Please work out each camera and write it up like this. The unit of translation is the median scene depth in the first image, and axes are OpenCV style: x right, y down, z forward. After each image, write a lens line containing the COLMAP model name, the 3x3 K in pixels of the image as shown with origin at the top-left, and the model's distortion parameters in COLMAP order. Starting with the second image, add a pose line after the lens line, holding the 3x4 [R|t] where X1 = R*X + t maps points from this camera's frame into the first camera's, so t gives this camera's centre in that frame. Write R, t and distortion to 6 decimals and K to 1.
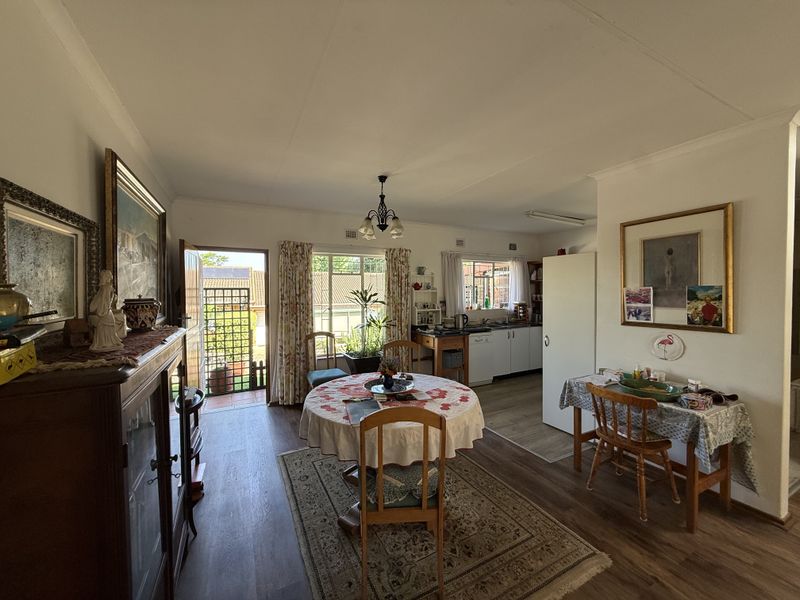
lens RADIAL K [[318.3, 0, 398.5], [0, 318.3, 297.2], [0, 0, 1]] dist [-0.000988, -0.000070]
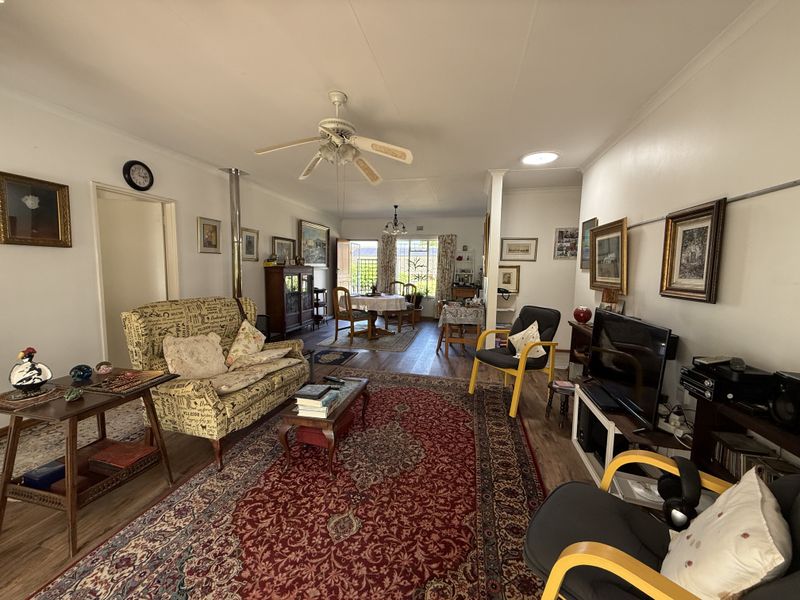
lens RADIAL K [[318.3, 0, 398.5], [0, 318.3, 297.2], [0, 0, 1]] dist [-0.000988, -0.000070]
pose [[0.771171, 0.077549, -0.631887, 0.983752], [-0.034605, 0.996192, 0.080026, 0.049931], [0.635687, -0.039847, 0.770918, -0.493449]]
